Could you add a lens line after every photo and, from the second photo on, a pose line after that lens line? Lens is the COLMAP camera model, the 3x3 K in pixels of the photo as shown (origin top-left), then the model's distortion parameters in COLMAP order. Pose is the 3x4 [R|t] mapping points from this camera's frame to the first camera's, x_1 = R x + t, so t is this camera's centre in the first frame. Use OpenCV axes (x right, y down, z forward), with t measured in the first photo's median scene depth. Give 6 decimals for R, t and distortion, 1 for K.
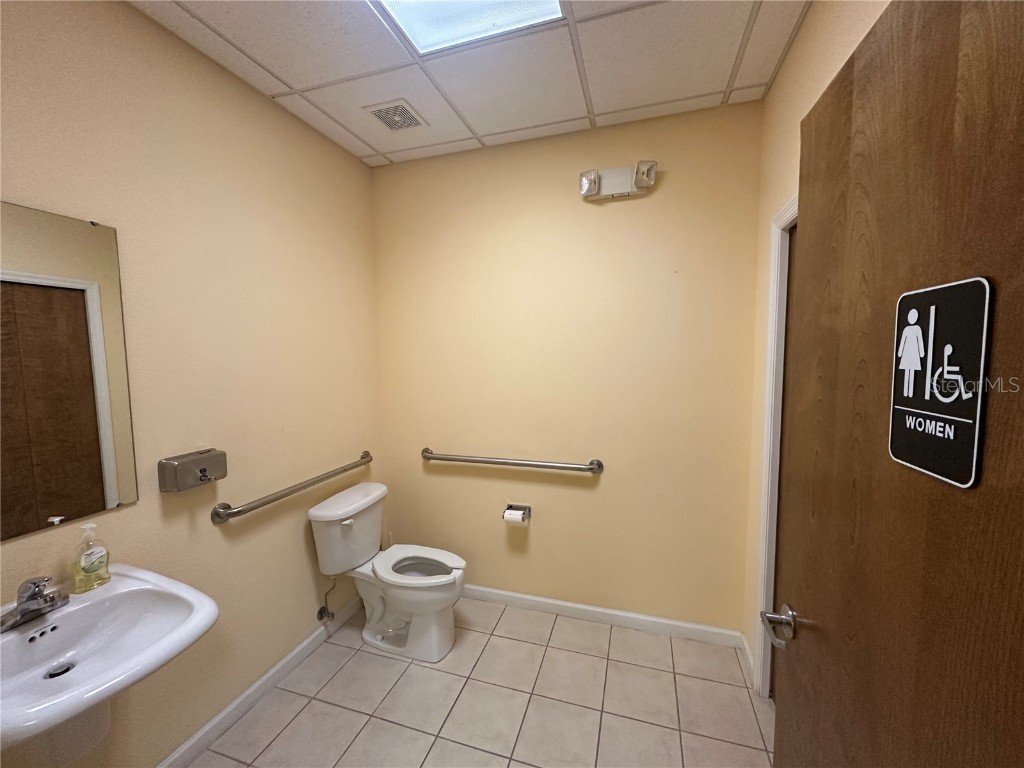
lens RADIAL K [[402.6, 0, 512.0], [0, 402.6, 384.0], [0, 0, 1]] dist [0.001076, 0.000375]
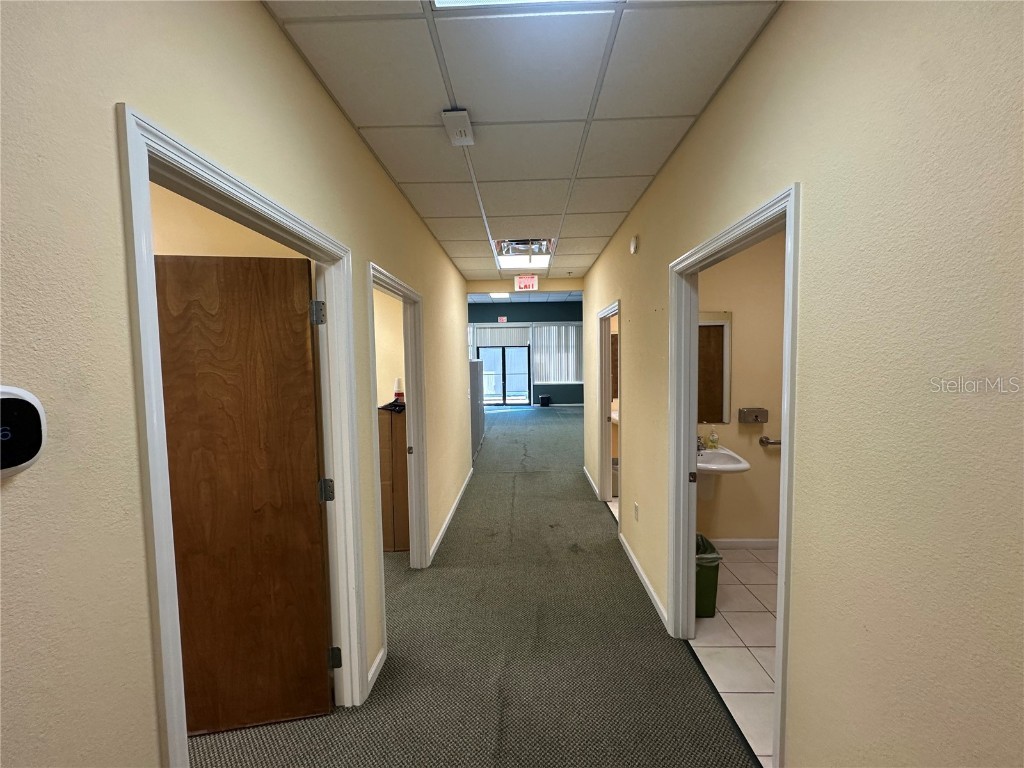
lens RADIAL K [[407.7, 0, 512.0], [0, 407.7, 384.0], [0, 0, 1]] dist [0.011357, -0.000006]
pose [[0.274741, 0.065167, -0.959307, 0.930342], [-0.058381, 0.996990, 0.051007, 0.008339], [0.959744, 0.041991, 0.277719, -0.837003]]
